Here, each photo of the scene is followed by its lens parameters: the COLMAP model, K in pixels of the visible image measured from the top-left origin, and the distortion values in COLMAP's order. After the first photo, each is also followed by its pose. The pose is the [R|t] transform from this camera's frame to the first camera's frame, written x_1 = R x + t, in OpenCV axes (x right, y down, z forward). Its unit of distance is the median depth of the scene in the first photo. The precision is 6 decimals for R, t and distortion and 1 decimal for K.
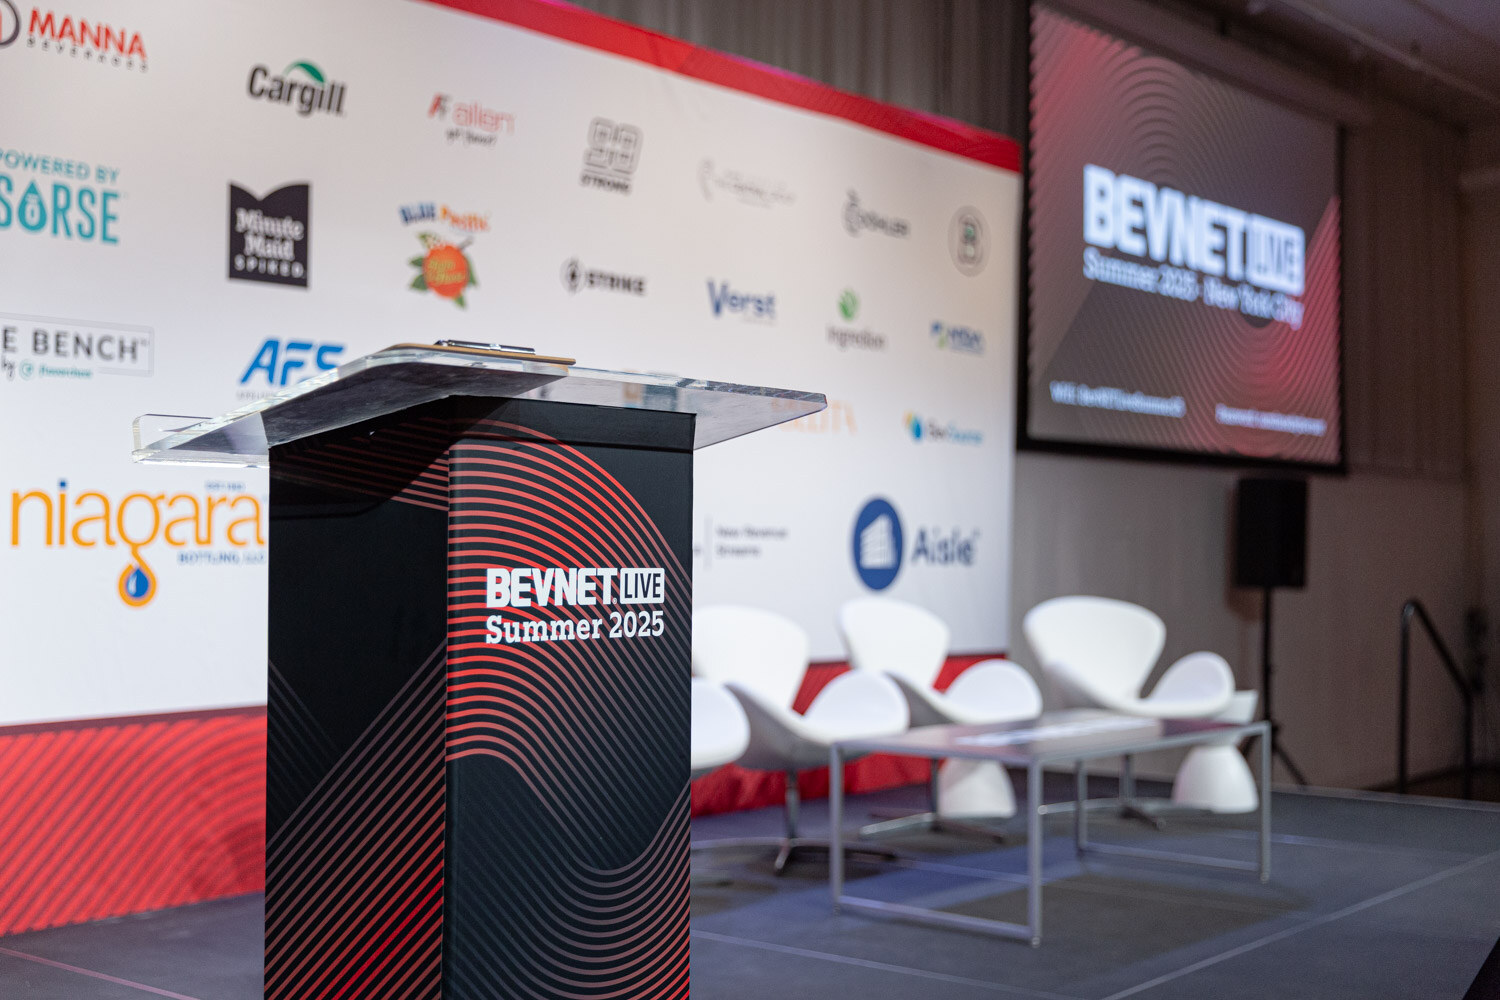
lens RADIAL K [[1968.3, 0, 750.0], [0, 1968.3, 500.0], [0, 0, 1]] dist [-0.014705, -0.025694]
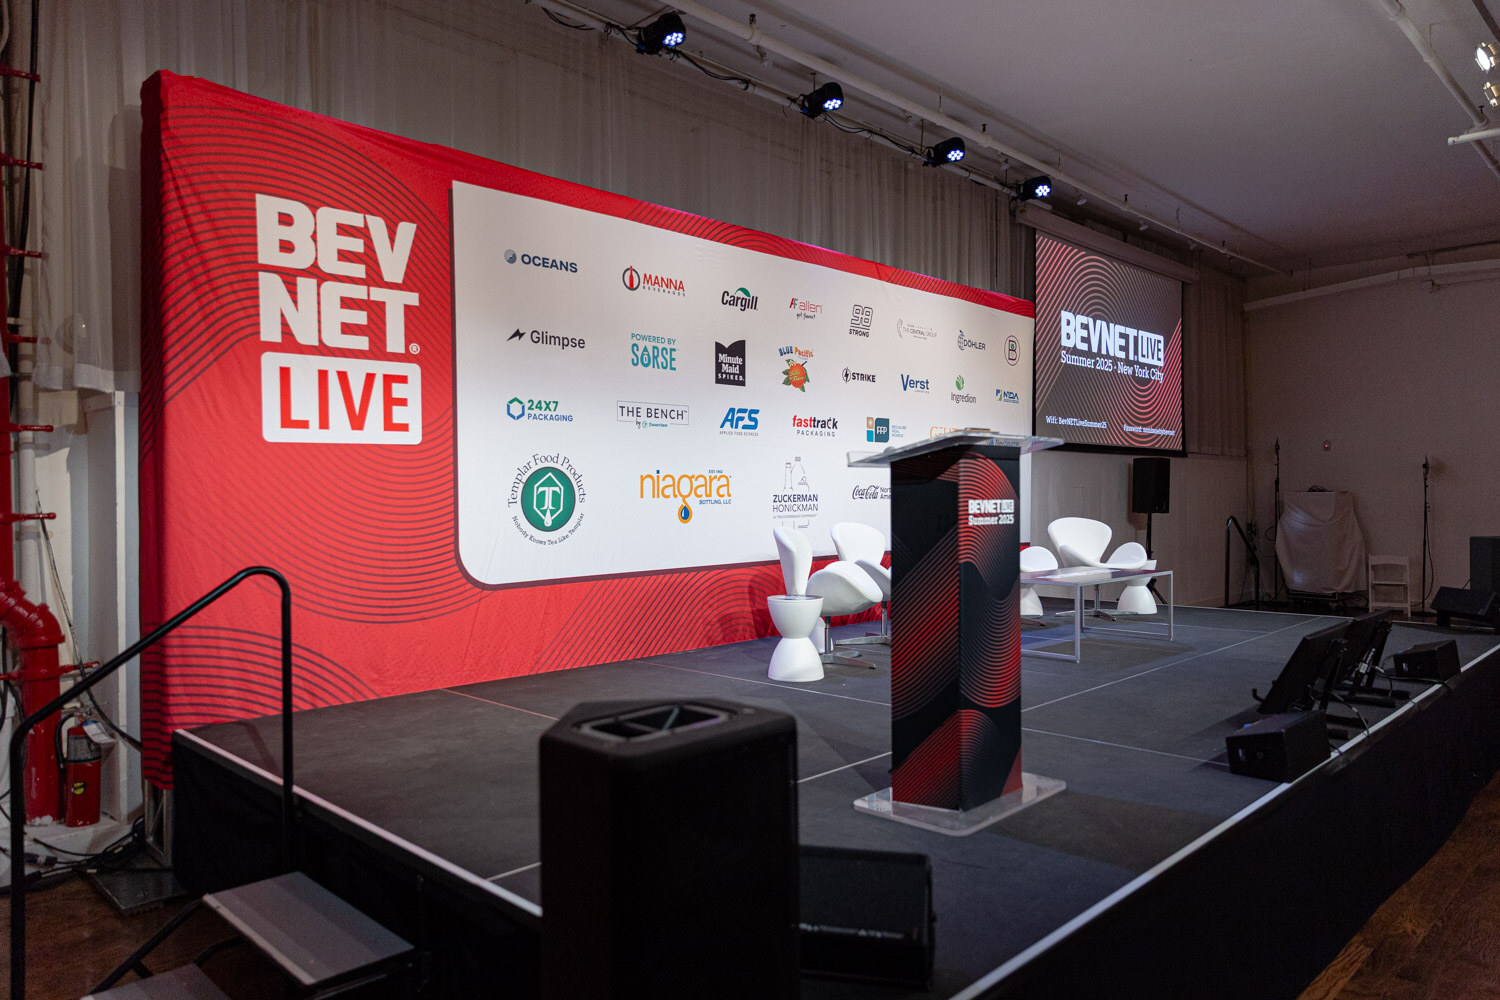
lens RADIAL K [[1014.2, 0, 750.0], [0, 1014.2, 500.0], [0, 0, 1]] dist [0.000703, -0.000452]
pose [[0.995277, -0.012151, -0.096311, -0.089587], [0.014744, 0.999547, 0.026250, -0.003385], [0.095948, -0.027546, 0.995005, -0.167918]]
